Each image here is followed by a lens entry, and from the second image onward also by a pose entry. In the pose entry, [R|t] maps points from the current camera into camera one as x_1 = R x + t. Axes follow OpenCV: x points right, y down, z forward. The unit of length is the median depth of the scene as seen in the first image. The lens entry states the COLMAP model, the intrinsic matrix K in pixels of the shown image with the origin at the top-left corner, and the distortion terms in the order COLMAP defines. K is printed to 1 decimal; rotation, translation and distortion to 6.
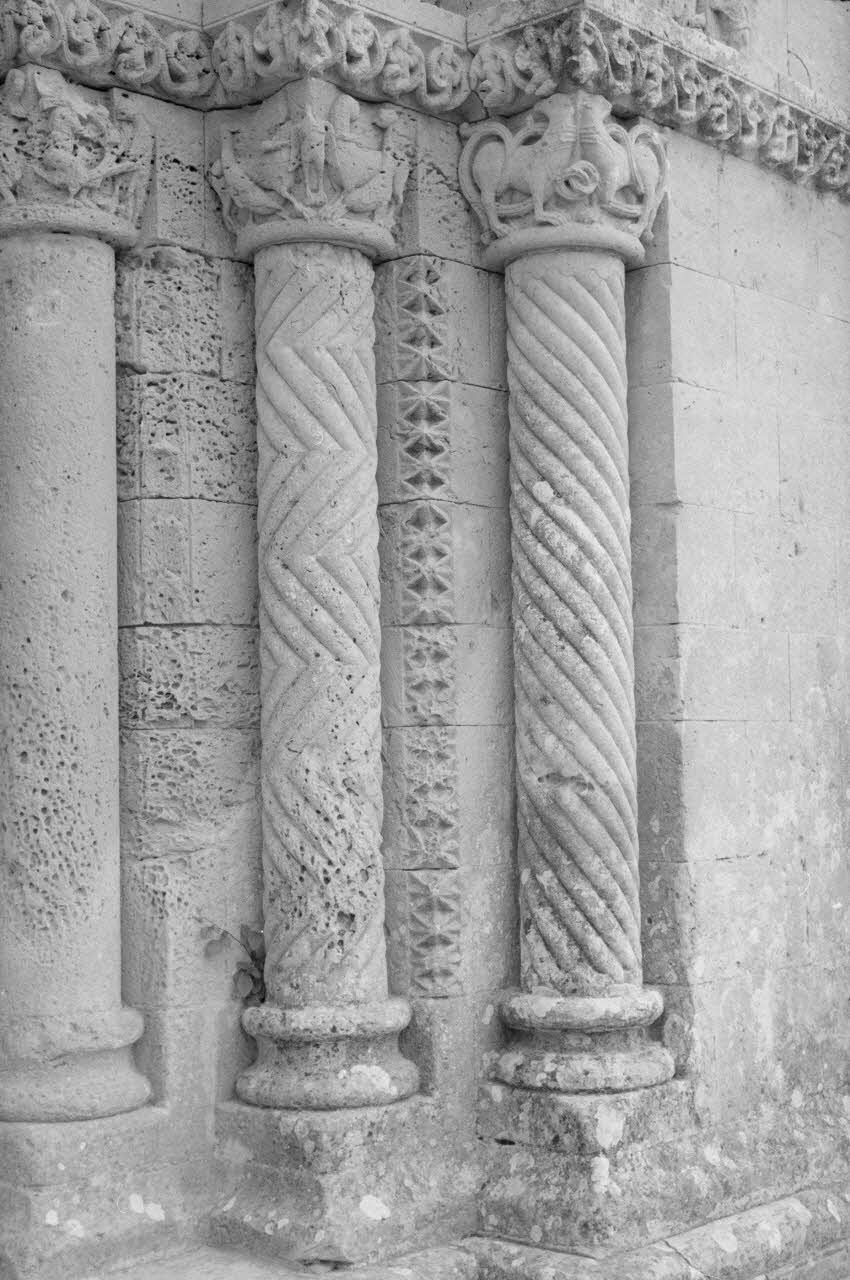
lens RADIAL K [[1897.3, 0, 389.4], [0, 1897.3, 640.8], [0, 0, 1]] dist [0.009929, -0.164524]
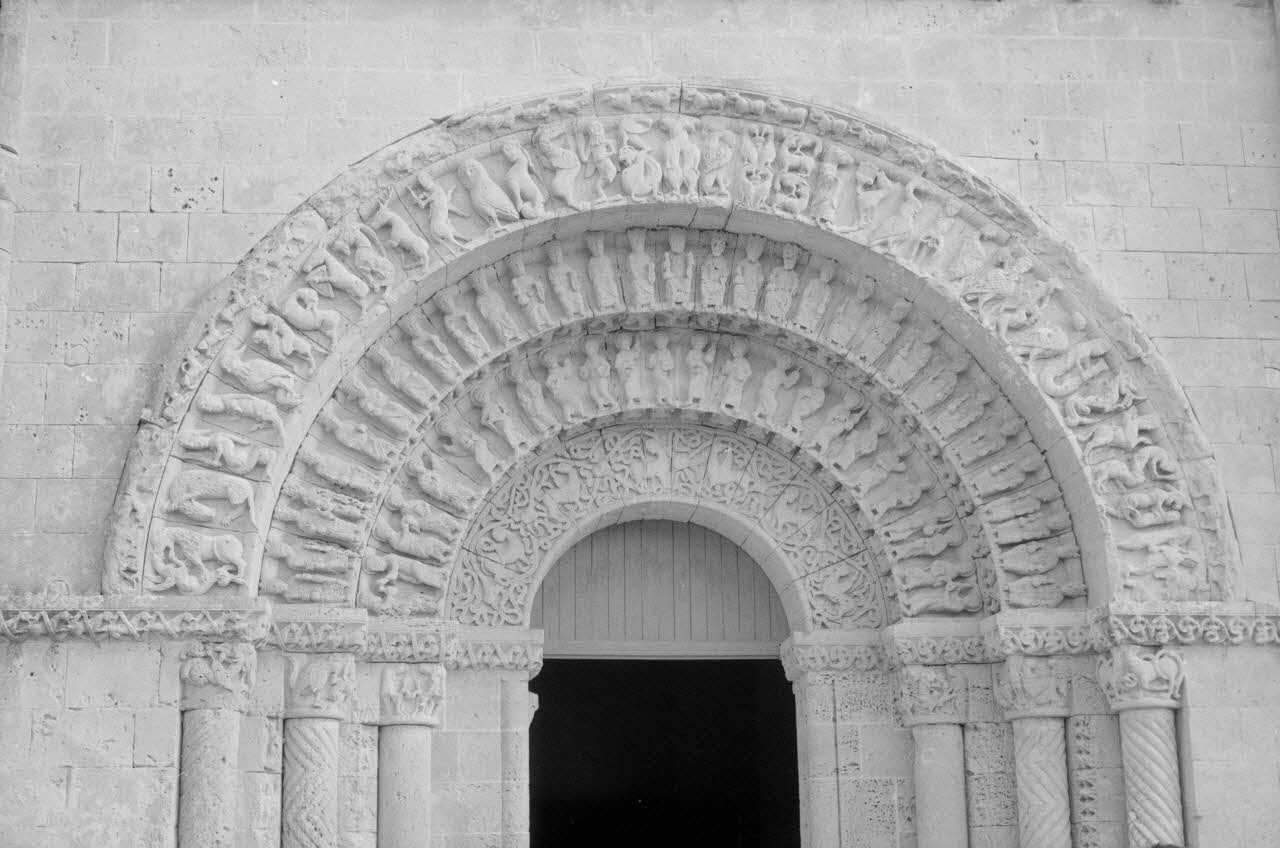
lens RADIAL K [[1929.1, 0, 640.0], [0, 1929.1, 424.0], [0, 0, 1]] dist [0.005433, -0.120831]
pose [[0.751263, -0.162704, -0.639634, 1.219726], [0.050222, 0.980421, -0.190403, -0.131408], [0.658090, 0.110919, 0.744725, -1.203919]]
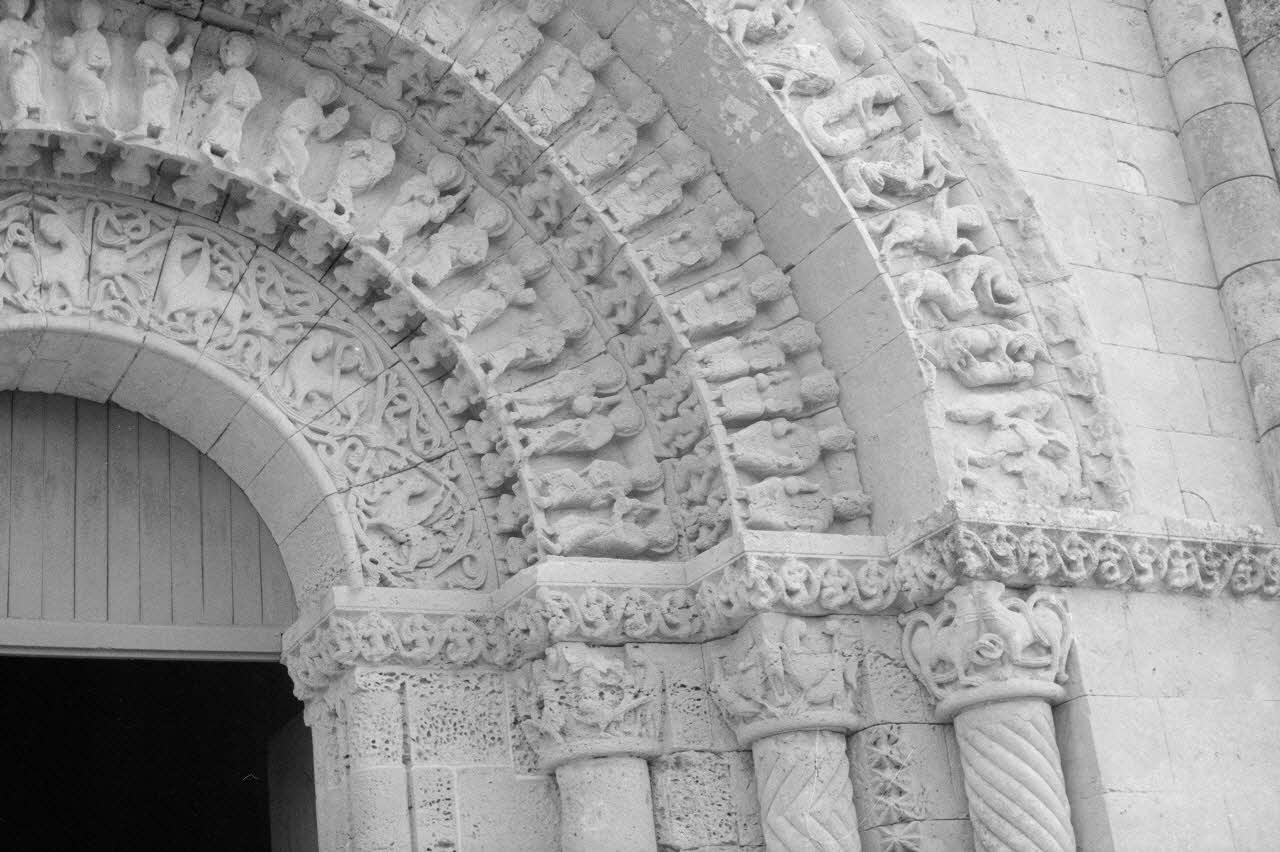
lens RADIAL K [[1856.8, 0, 641.3], [0, 1856.8, 431.2], [0, 0, 1]] dist [0.002270, -0.065344]
pose [[0.941746, -0.198005, -0.271862, 0.247444], [0.114499, 0.948796, -0.294408, -0.042451], [0.316236, 0.246129, 0.916196, -0.242056]]
